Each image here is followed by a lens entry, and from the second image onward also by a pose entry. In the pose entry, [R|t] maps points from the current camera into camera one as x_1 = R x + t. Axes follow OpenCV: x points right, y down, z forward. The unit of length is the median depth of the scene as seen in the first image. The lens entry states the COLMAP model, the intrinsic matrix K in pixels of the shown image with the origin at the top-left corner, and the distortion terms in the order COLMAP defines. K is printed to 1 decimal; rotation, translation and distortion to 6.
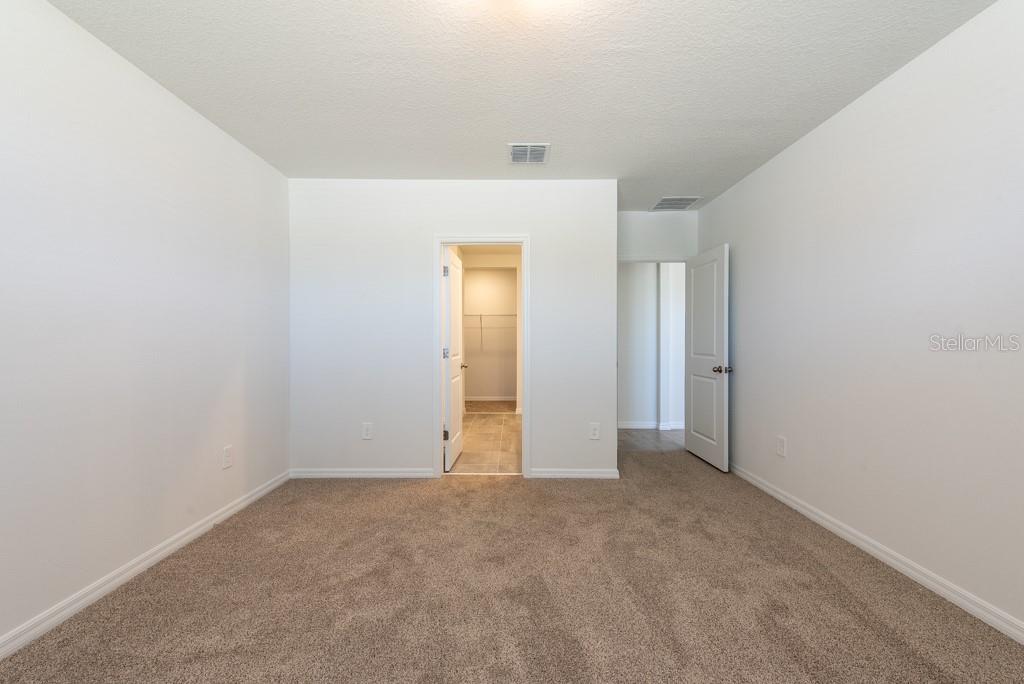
lens RADIAL K [[403.3, 0, 512.0], [0, 403.3, 342.0], [0, 0, 1]] dist [0.010894, -0.000428]
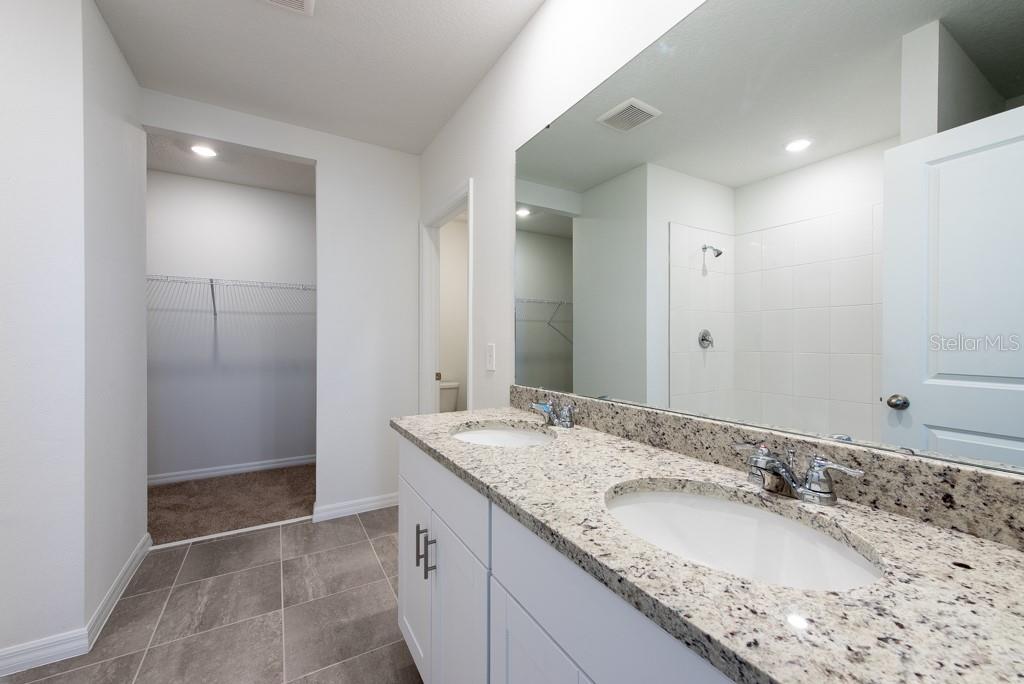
lens RADIAL K [[403.3, 0, 512.0], [0, 403.3, 342.0], [0, 0, 1]] dist [0.010894, -0.000428]
pose [[0.857517, 0.005827, 0.514422, -0.028276], [-0.004454, 0.999982, -0.003901, -0.001213], [-0.514436, 0.001054, 0.857528, 0.508547]]
